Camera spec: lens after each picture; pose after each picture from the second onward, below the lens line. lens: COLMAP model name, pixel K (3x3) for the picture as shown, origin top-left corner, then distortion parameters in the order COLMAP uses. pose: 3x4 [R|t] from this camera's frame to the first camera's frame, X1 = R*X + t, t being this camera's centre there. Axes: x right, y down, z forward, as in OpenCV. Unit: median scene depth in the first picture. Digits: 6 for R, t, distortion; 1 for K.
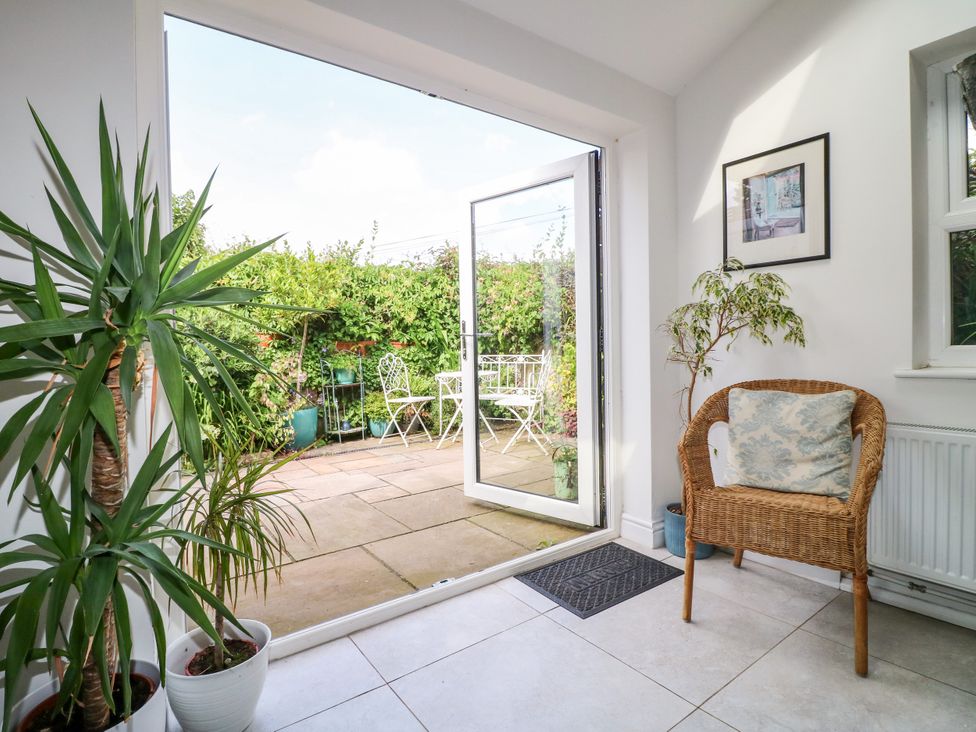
lens RADIAL K [[505.7, 0, 487.5], [0, 505.7, 363.0], [0, 0, 1]] dist [-0.003806, -0.013832]
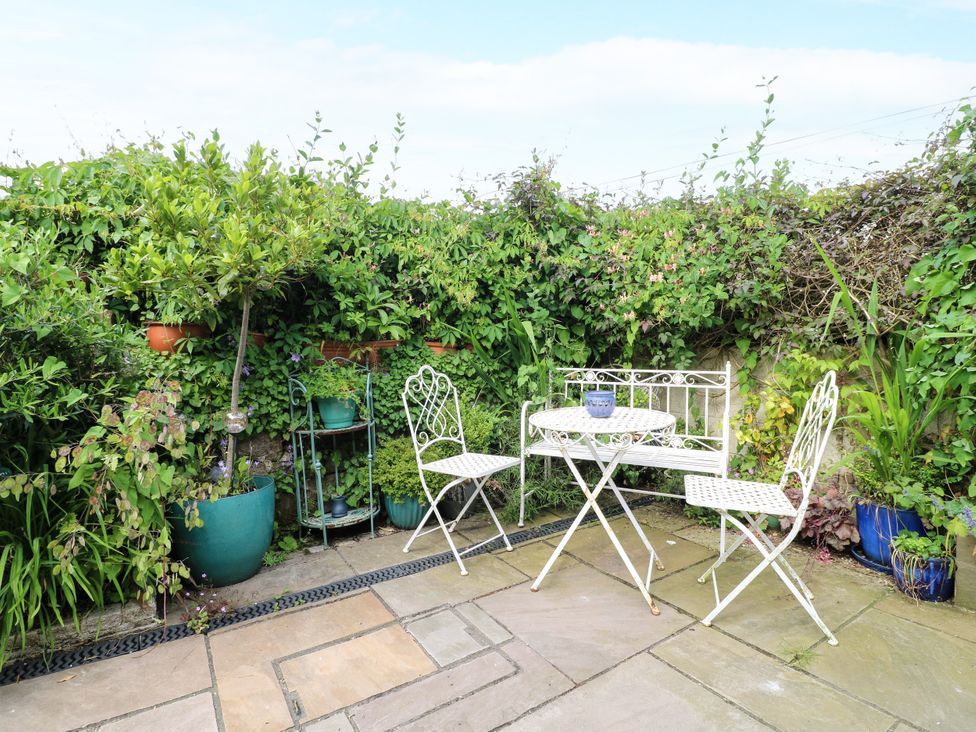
lens RADIAL K [[505.7, 0, 489.9], [0, 505.7, 364.6], [0, 0, 1]] dist [-0.003806, -0.013832]
pose [[0.998873, 0.013125, -0.045615, -0.101956], [-0.012413, 0.999797, 0.015851, -0.027954], [0.045814, -0.015267, 0.998833, 0.479322]]
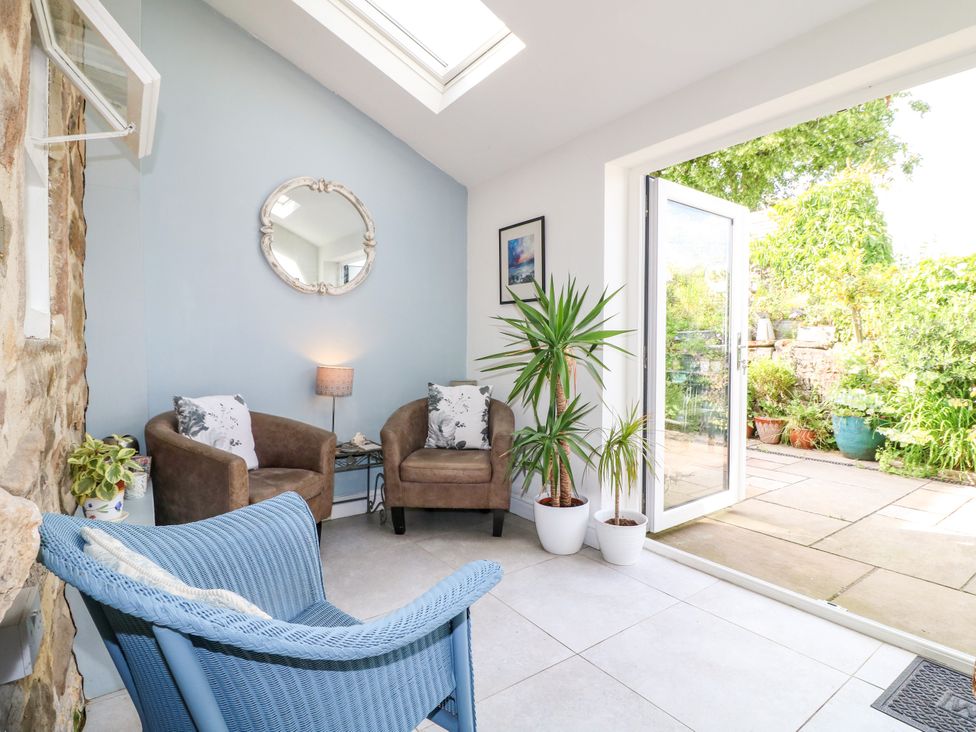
lens RADIAL K [[505.7, 0, 491.1], [0, 505.7, 359.4], [0, 0, 1]] dist [-0.003806, -0.013832]
pose [[-0.016634, 0.044262, -0.998881, 0.311969], [-0.028225, 0.998601, 0.044720, -0.026174], [0.999463, 0.028937, -0.015361, 0.115899]]
